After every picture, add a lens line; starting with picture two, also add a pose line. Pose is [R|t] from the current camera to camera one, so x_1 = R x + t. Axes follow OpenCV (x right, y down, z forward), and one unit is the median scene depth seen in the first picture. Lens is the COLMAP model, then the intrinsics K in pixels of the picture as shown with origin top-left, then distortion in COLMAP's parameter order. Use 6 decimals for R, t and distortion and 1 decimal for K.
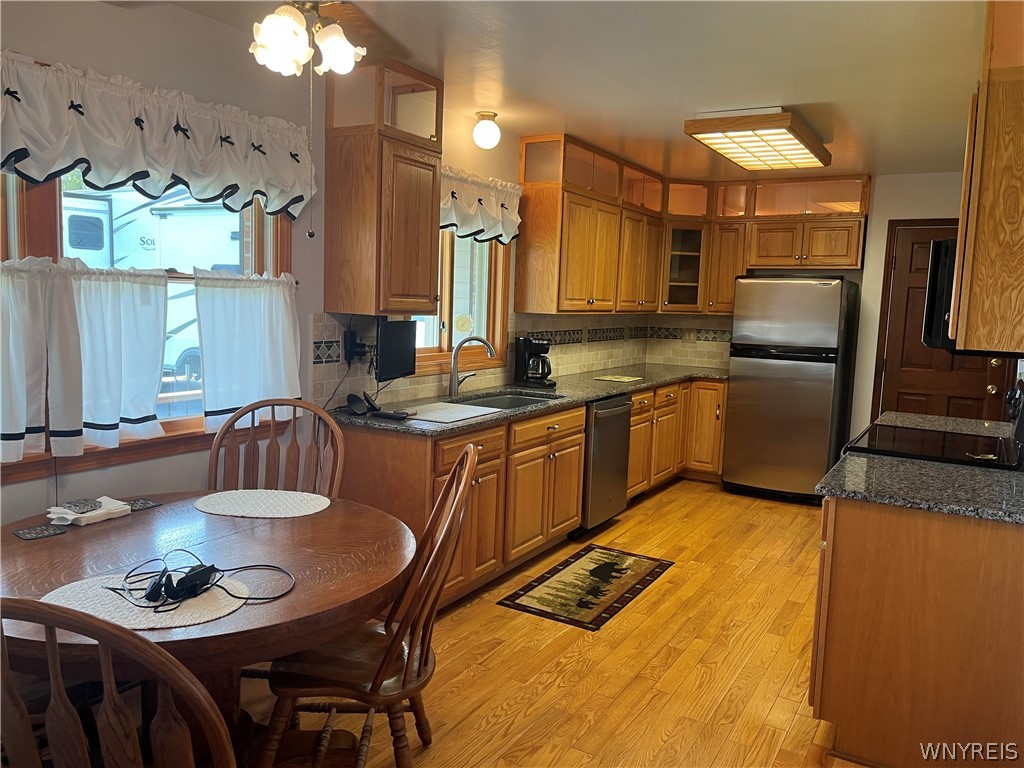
lens RADIAL K [[773.3, 0, 502.5], [0, 773.3, 386.2], [0, 0, 1]] dist [0.034925, -0.047976]
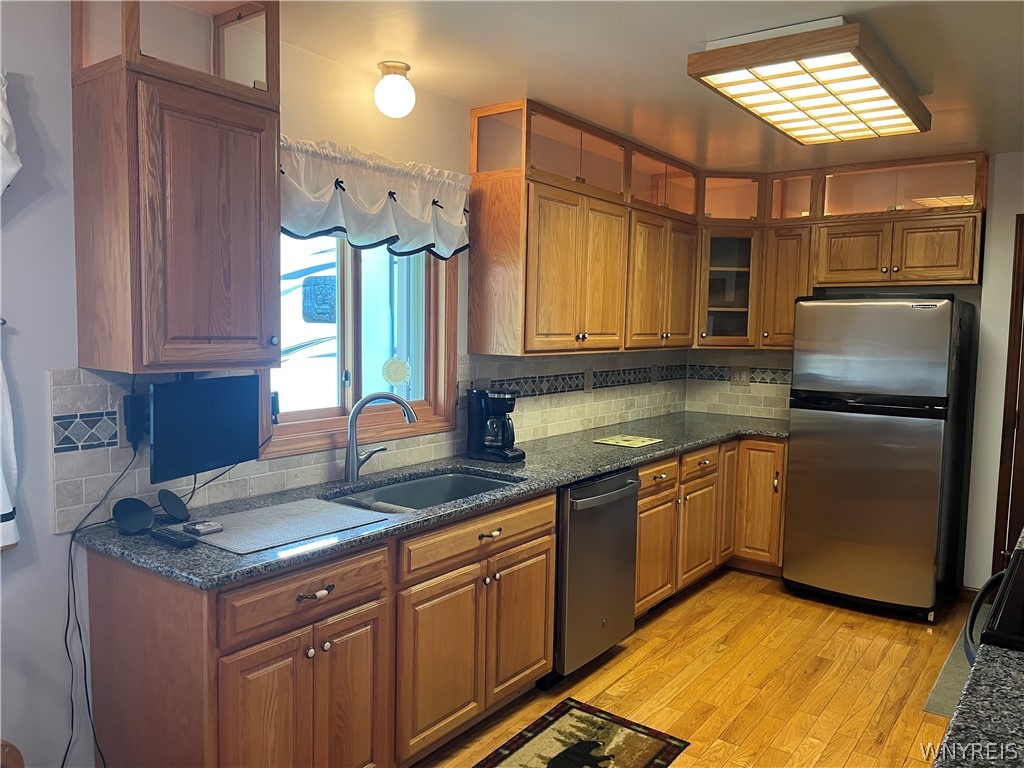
lens RADIAL K [[773.3, 0, 498.0], [0, 773.3, 389.1], [0, 0, 1]] dist [0.034925, -0.047976]
pose [[0.993968, -0.007797, -0.109393, 0.130089], [0.004312, 0.999477, -0.032062, -0.043377], [0.109586, 0.031397, 0.993481, 0.317877]]
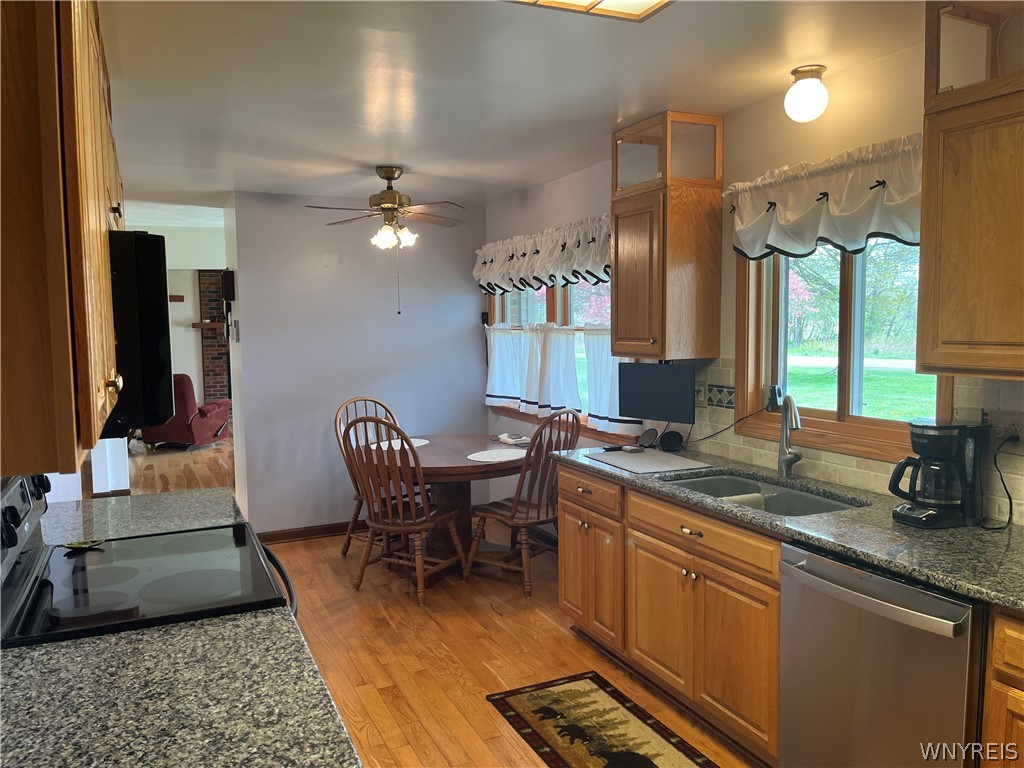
lens RADIAL K [[773.3, 0, 509.1], [0, 773.3, 386.6], [0, 0, 1]] dist [0.034925, -0.047976]
pose [[-0.564779, 0.041786, -0.824184, 0.639764], [-0.102140, 0.987499, 0.120058, -0.123601], [0.818897, 0.151988, -0.553450, 1.108275]]
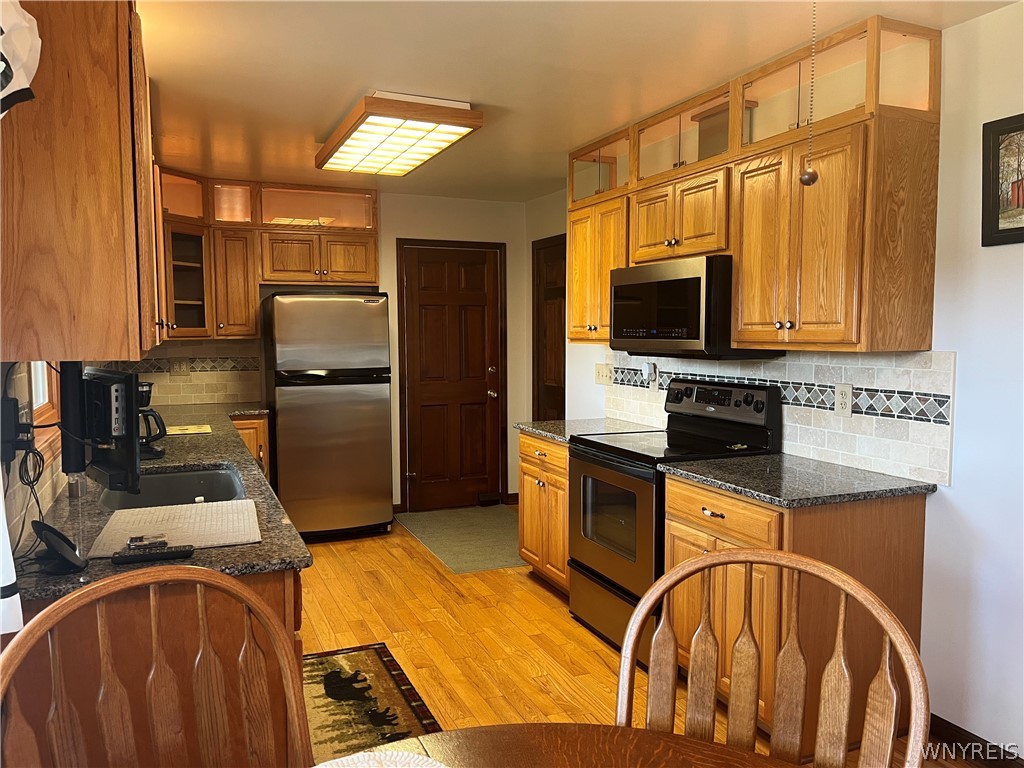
lens RADIAL K [[773.3, 0, 510.2], [0, 773.3, 392.2], [0, 0, 1]] dist [0.034925, -0.047976]
pose [[0.587440, -0.100396, 0.803016, -0.309924], [0.115869, 0.992486, 0.039321, -0.046642], [-0.800930, 0.069946, 0.594659, 0.374622]]
